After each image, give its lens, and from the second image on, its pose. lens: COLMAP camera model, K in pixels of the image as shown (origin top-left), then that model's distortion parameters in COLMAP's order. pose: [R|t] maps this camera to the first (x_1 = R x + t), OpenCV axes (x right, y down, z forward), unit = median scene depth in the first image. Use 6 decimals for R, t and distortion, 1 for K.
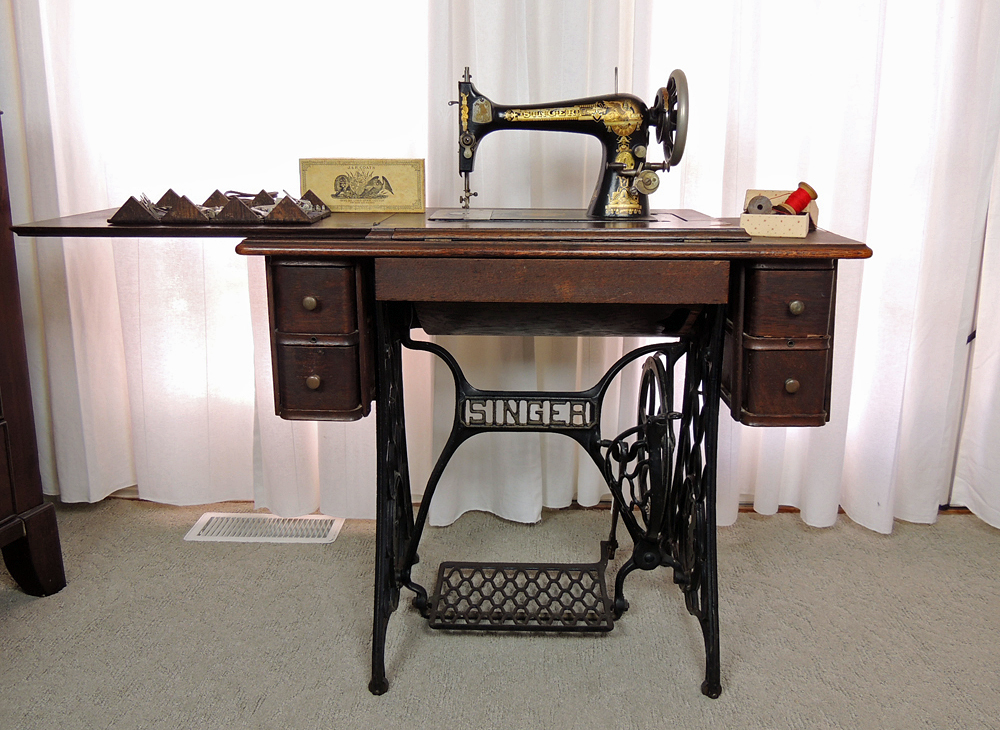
lens RADIAL K [[903.8, 0, 500.0], [0, 903.8, 365.0], [0, 0, 1]] dist [0.000837, -0.003347]
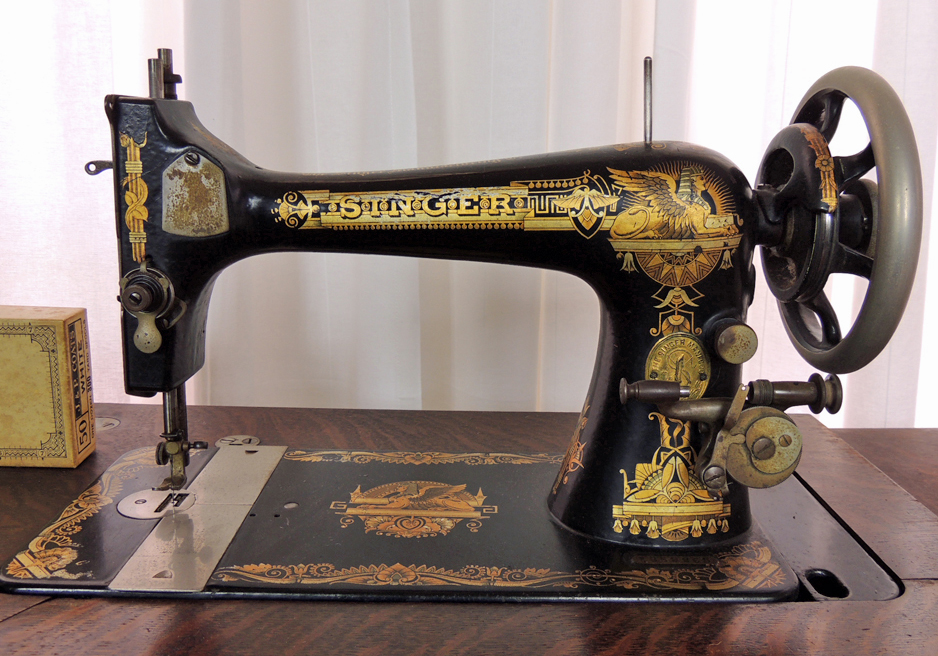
lens RADIAL K [[914.5, 0, 469.0], [0, 914.5, 328.0], [0, 0, 1]] dist [-0.003989, -0.021531]
pose [[0.999629, 0.006483, 0.026451, 0.054833], [-0.005437, 0.999209, -0.039398, -0.203807], [-0.026686, 0.039240, 0.998873, 0.631330]]
